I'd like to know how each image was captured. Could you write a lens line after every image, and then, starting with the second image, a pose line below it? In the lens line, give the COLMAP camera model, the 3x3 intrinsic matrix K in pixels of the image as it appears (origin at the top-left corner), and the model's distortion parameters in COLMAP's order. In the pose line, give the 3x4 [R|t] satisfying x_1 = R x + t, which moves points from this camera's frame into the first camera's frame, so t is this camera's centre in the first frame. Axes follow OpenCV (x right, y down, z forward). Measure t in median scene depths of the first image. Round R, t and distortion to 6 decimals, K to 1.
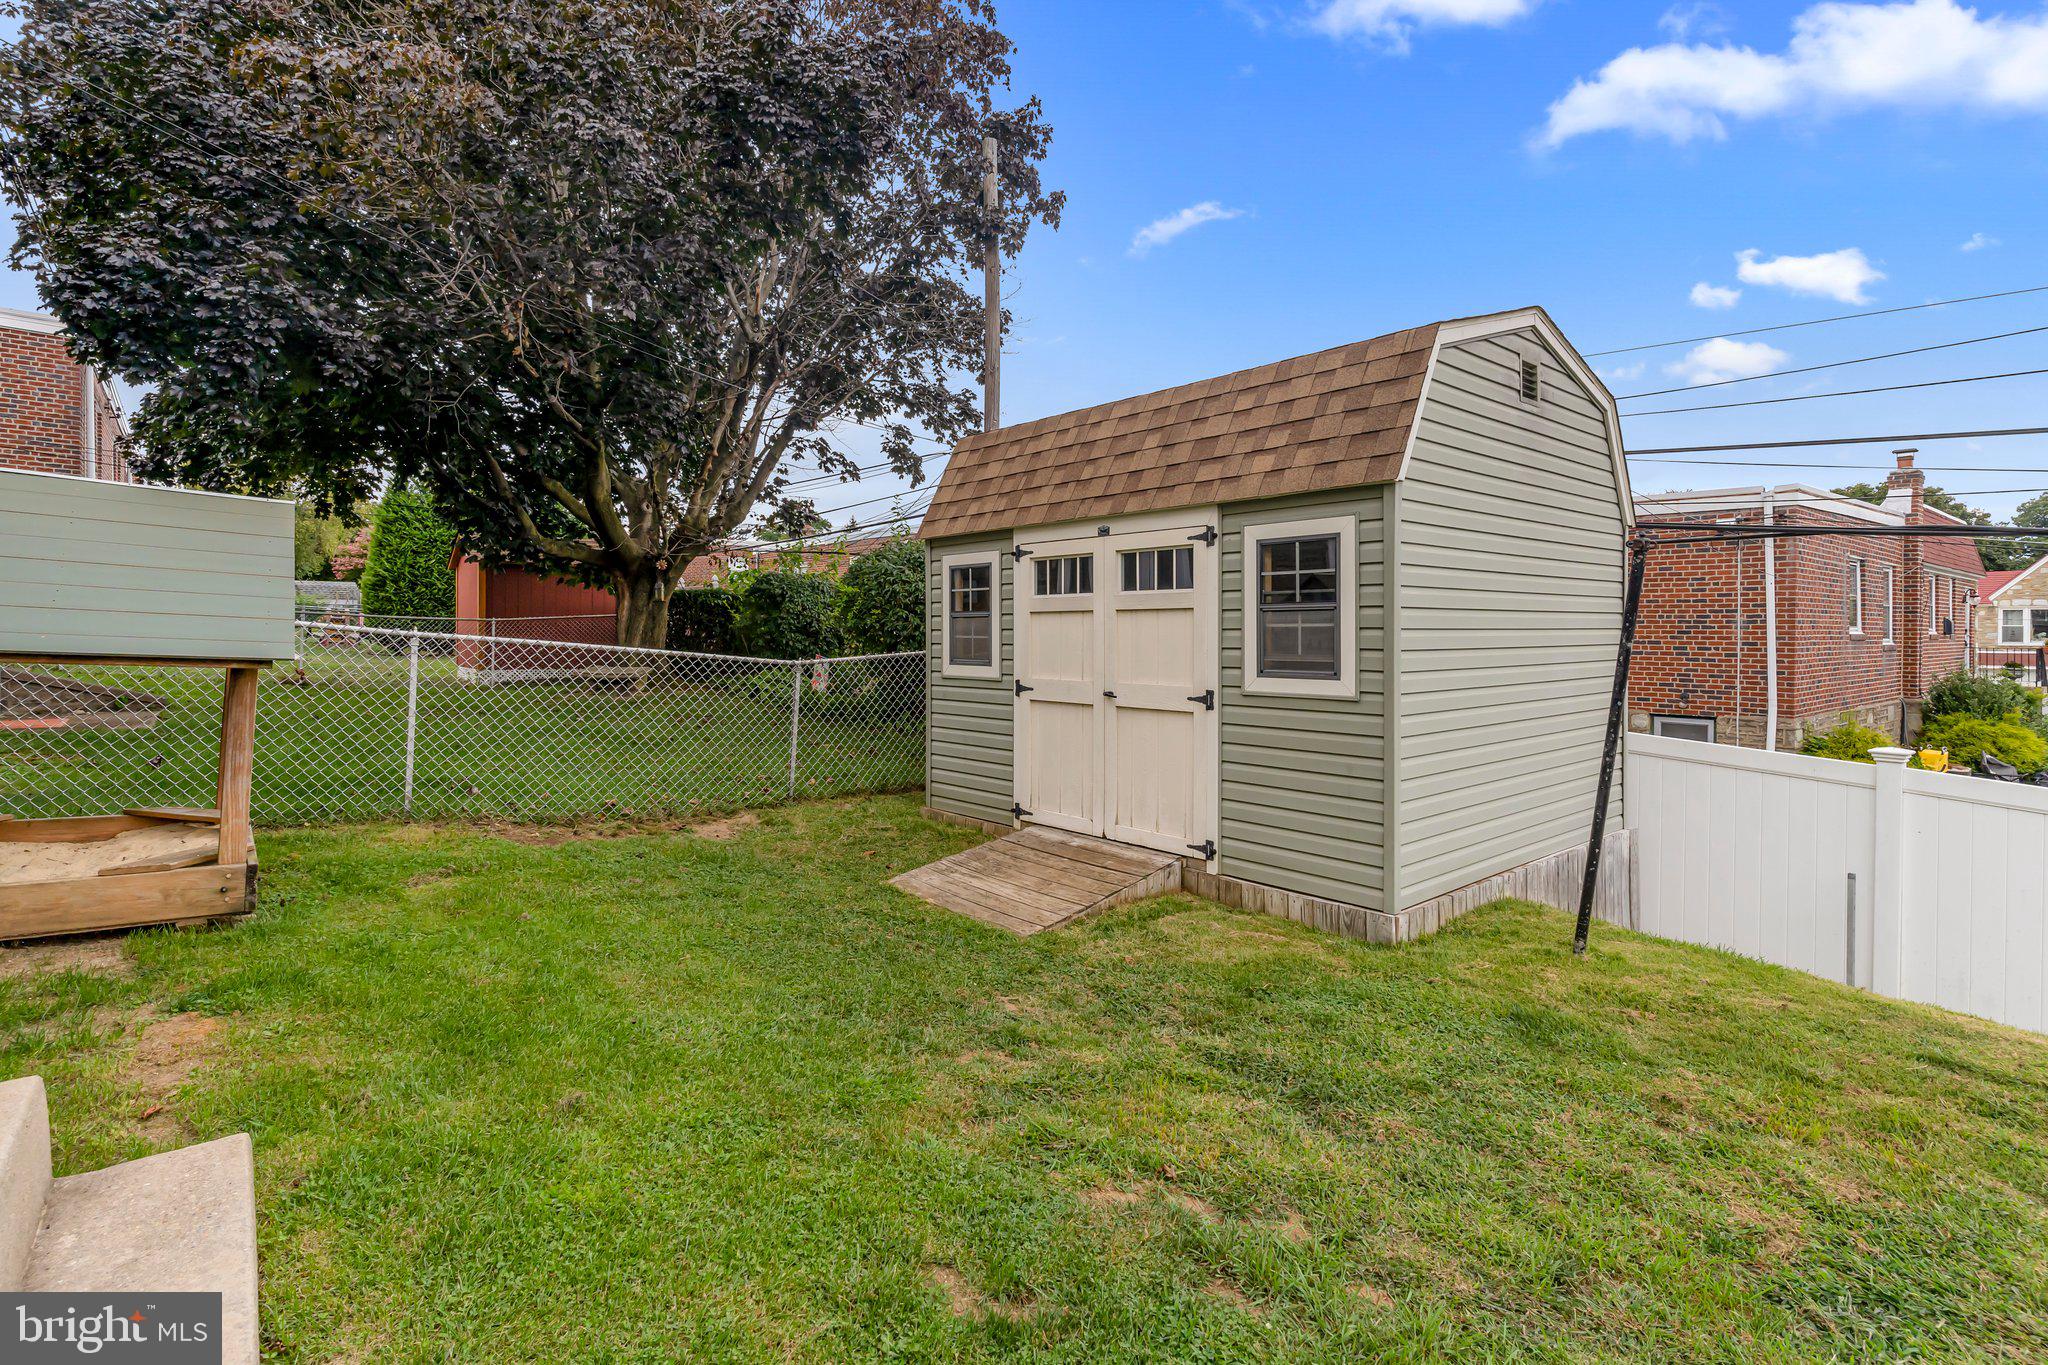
lens RADIAL K [[998.2, 0, 1027.1], [0, 998.2, 634.7], [0, 0, 1]] dist [0.000032, -0.000080]
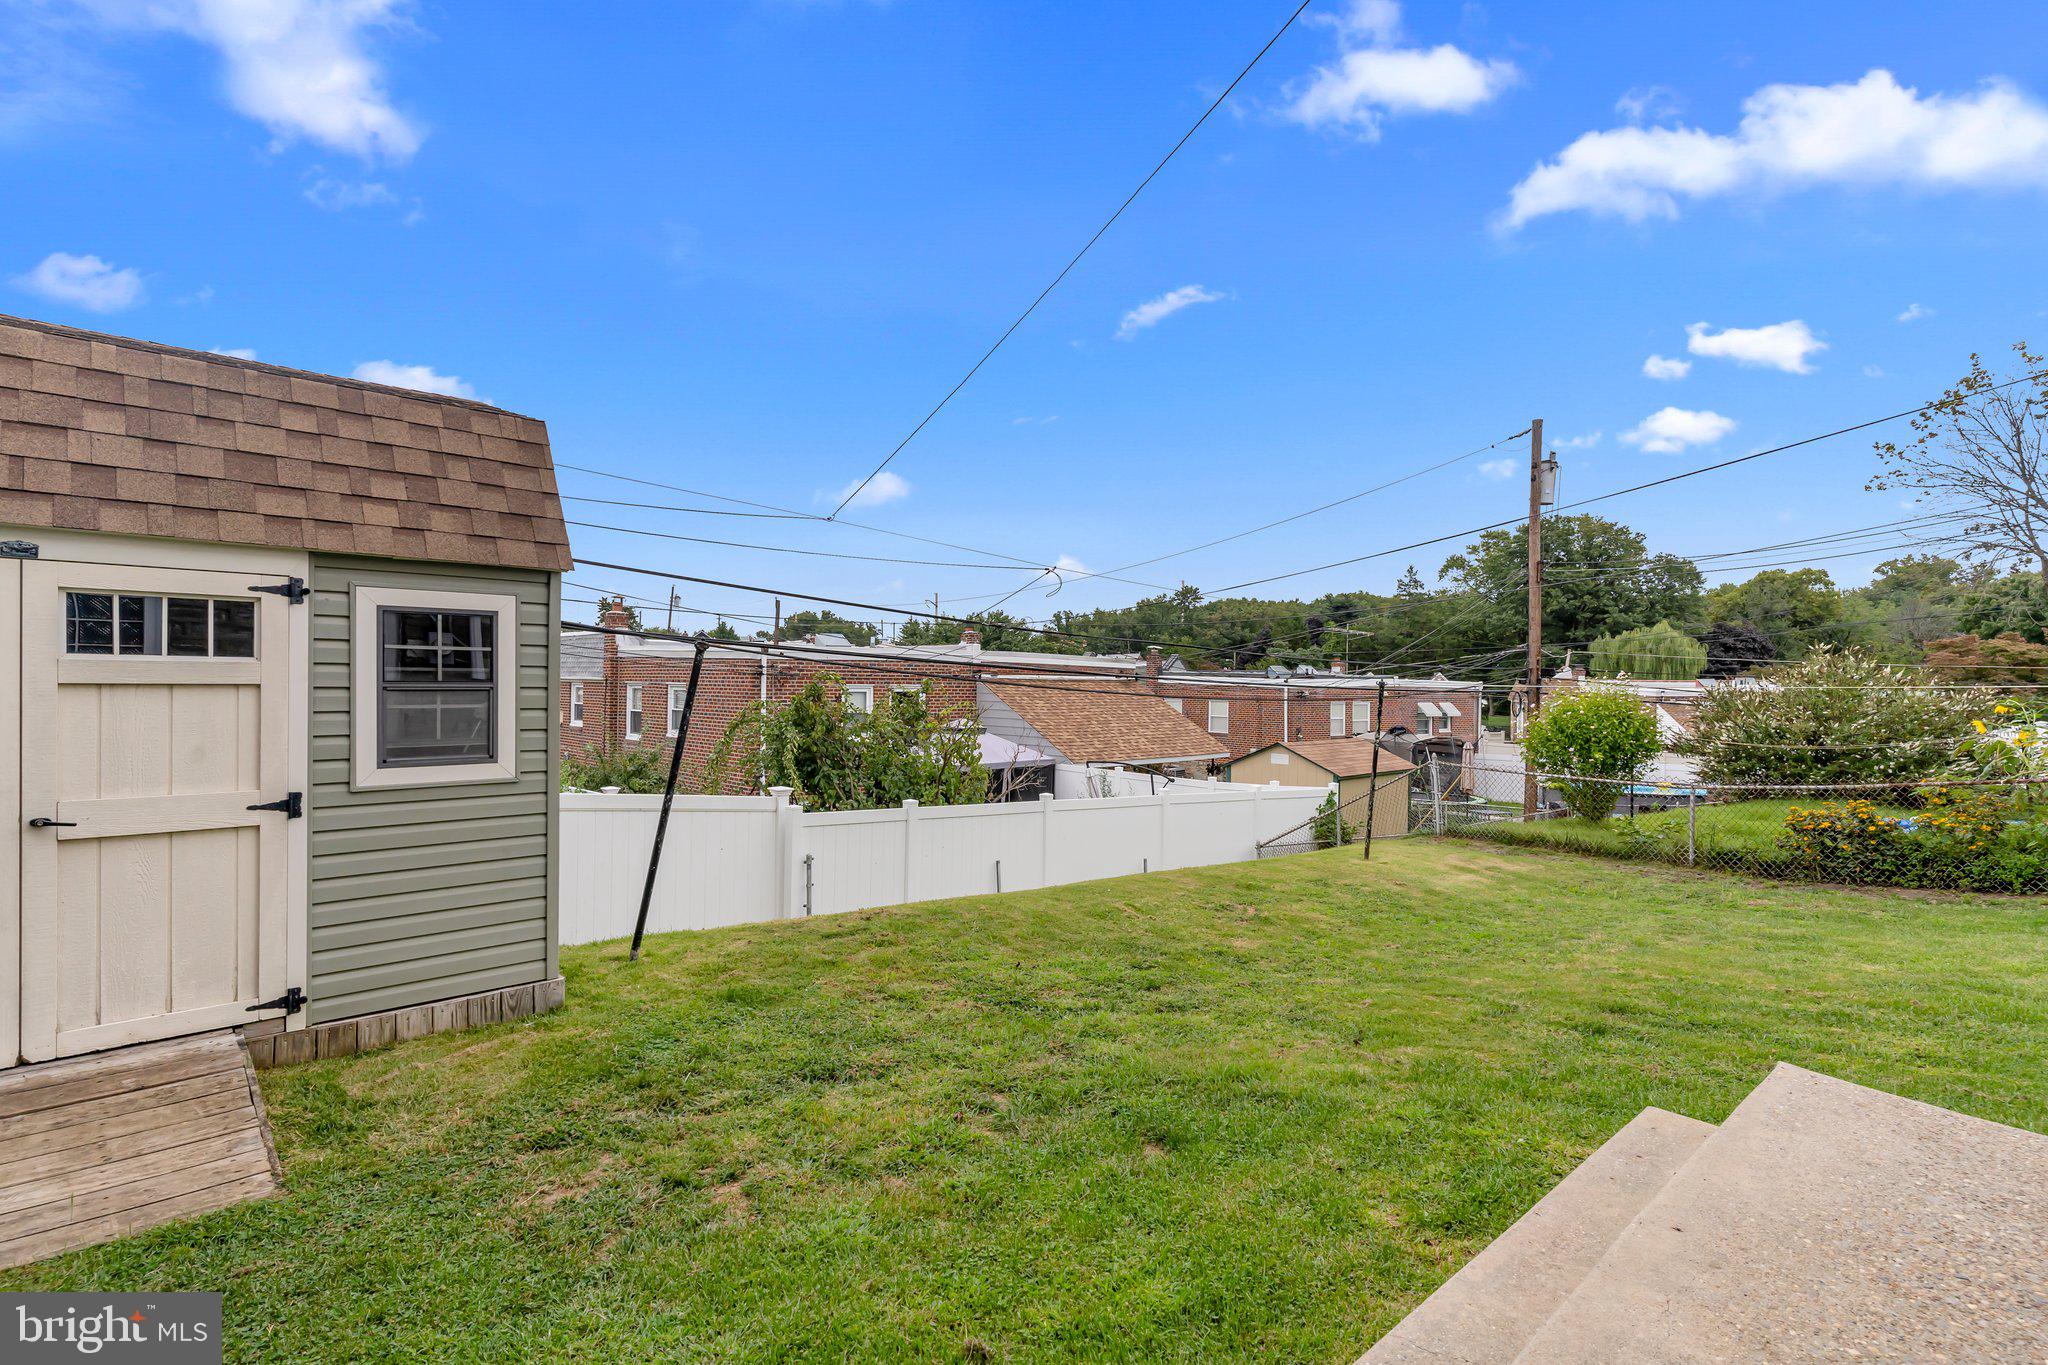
lens RADIAL K [[969.8, 0, 1024.0], [0, 969.8, 682.5], [0, 0, 1]] dist [0.001306, -0.000248]
pose [[-0.062498, -0.004633, 0.998034, -0.619621], [-0.010731, 0.999935, 0.003970, -0.039153], [-0.997987, -0.010462, -0.062544, 0.508811]]
